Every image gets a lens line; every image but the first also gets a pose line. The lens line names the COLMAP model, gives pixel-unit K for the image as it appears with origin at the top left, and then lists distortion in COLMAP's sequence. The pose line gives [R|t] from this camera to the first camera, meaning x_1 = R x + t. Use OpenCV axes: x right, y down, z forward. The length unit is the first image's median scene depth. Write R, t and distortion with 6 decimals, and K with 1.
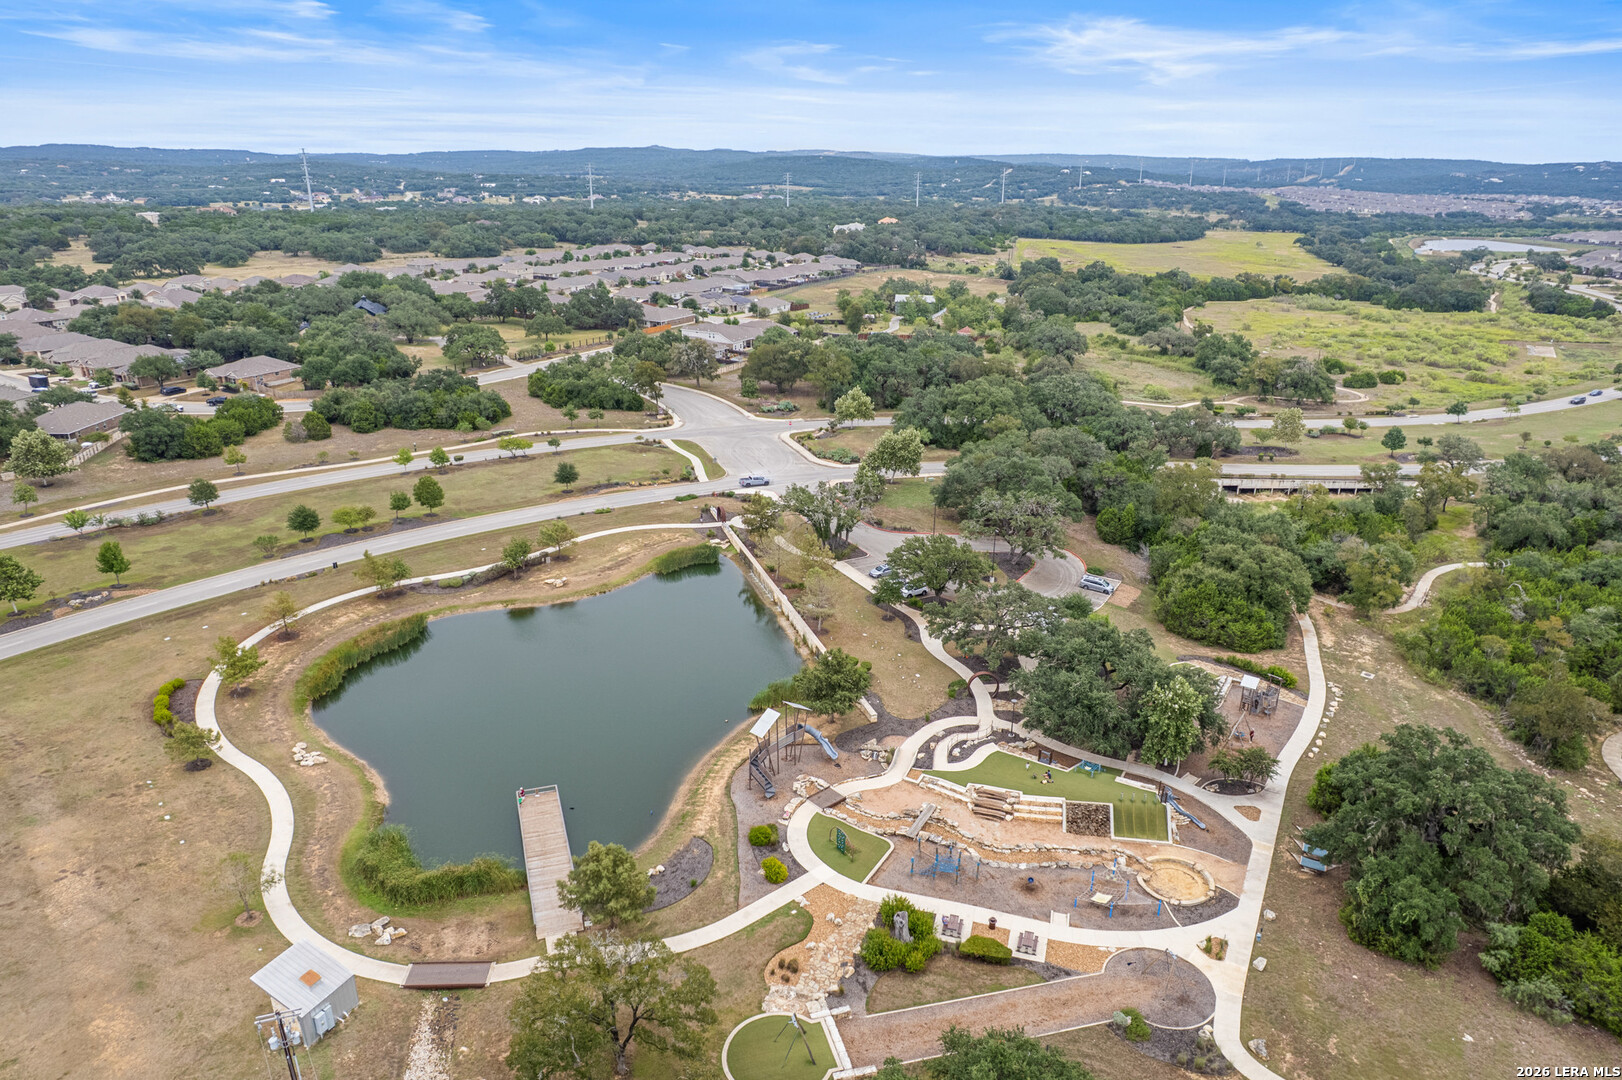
lens RADIAL K [[1035.6, 0, 820.5], [0, 1035.6, 540.0], [0, 0, 1]] dist [-0.028254, 0.006097]
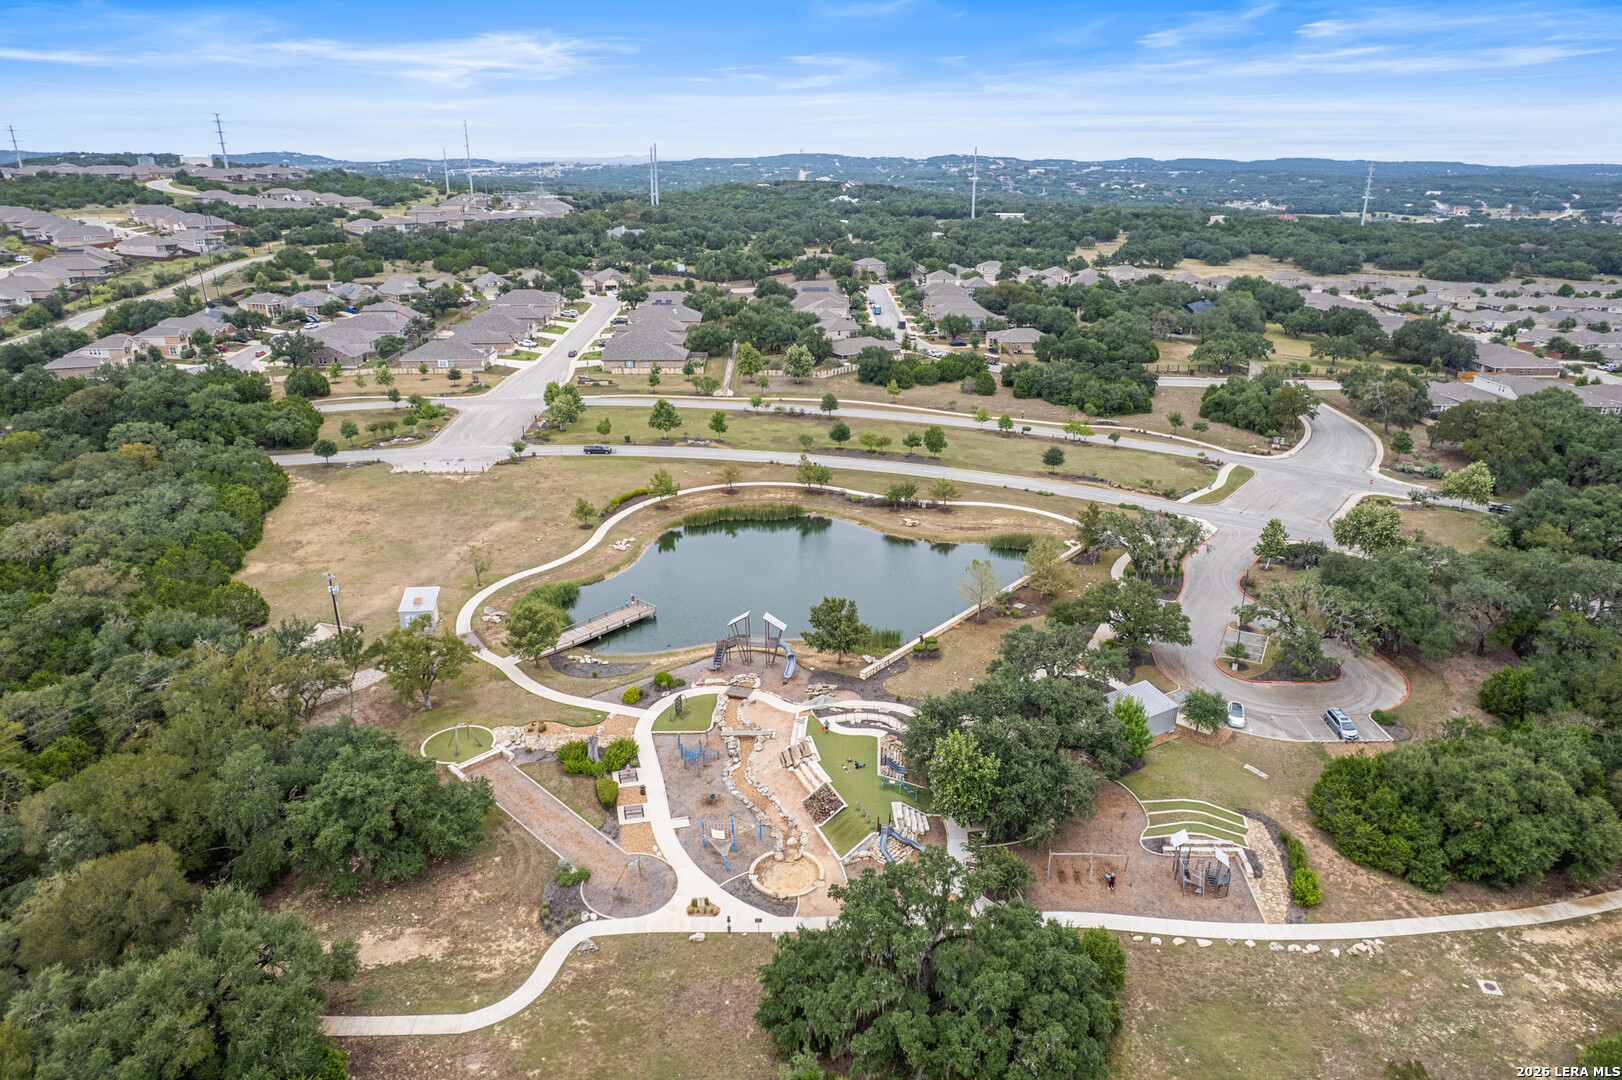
lens RADIAL K [[1035.6, 0, 820.5], [0, 1035.6, 540.0], [0, 0, 1]] dist [-0.028254, 0.006097]
pose [[0.507814, 0.287034, -0.812242, 0.654518], [-0.296898, 0.943407, 0.147765, -0.083685], [0.808688, 0.166116, 0.564295, 0.238061]]
